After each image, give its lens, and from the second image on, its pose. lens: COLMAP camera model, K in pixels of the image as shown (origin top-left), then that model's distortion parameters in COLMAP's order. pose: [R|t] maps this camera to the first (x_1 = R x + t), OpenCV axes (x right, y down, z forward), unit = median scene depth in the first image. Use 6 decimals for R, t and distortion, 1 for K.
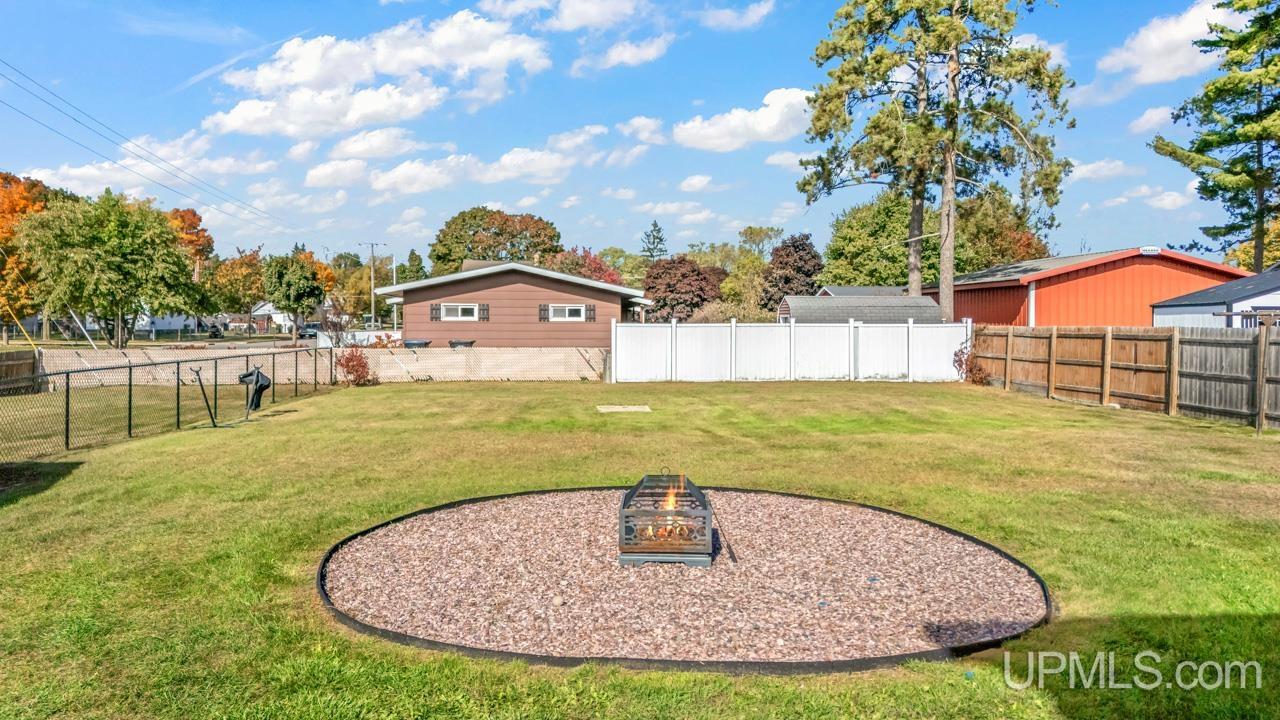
lens RADIAL K [[922.4, 0, 640.0], [0, 922.4, 360.0], [0, 0, 1]] dist [0.001091, -0.000017]
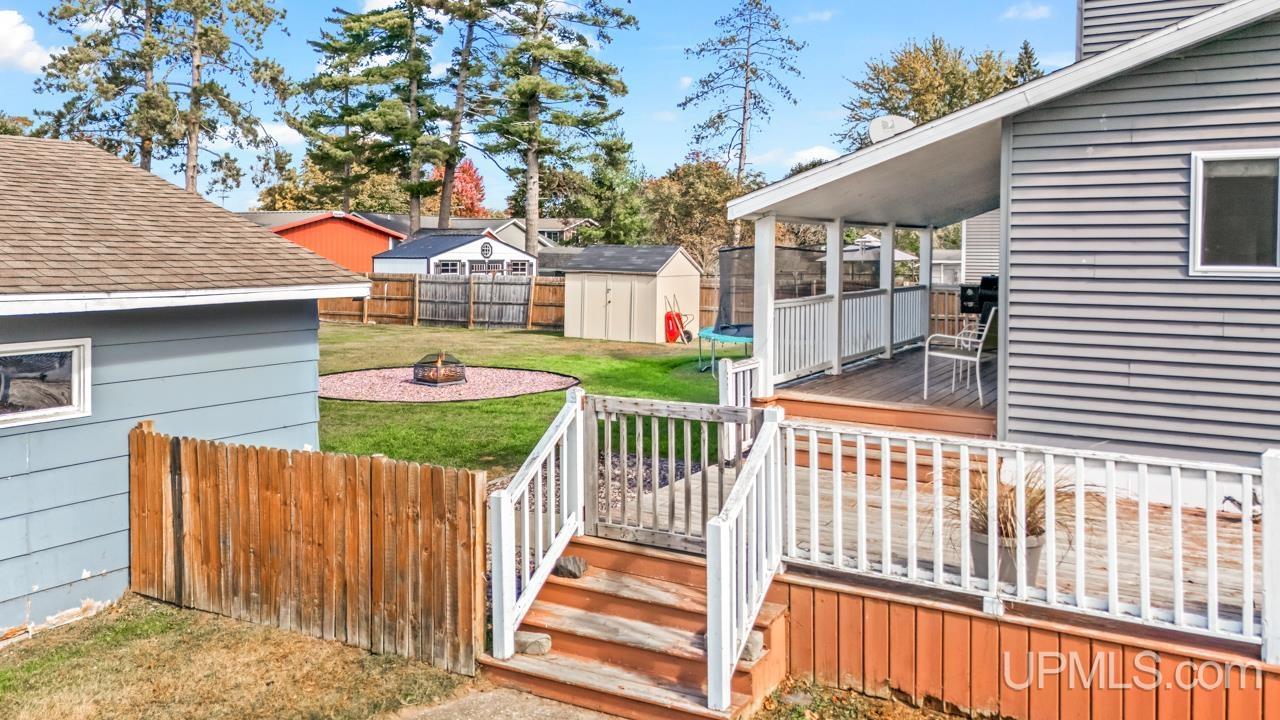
lens RADIAL K [[973.5, 0, 642.9], [0, 973.5, 290.4], [0, 0, 1]] dist [0.099410, -0.214307]
pose [[0.559159, -0.028951, 0.828555, -0.406551], [0.025804, 0.999514, 0.017511, -0.015307], [-0.828659, 0.011588, 0.559634, -0.210578]]
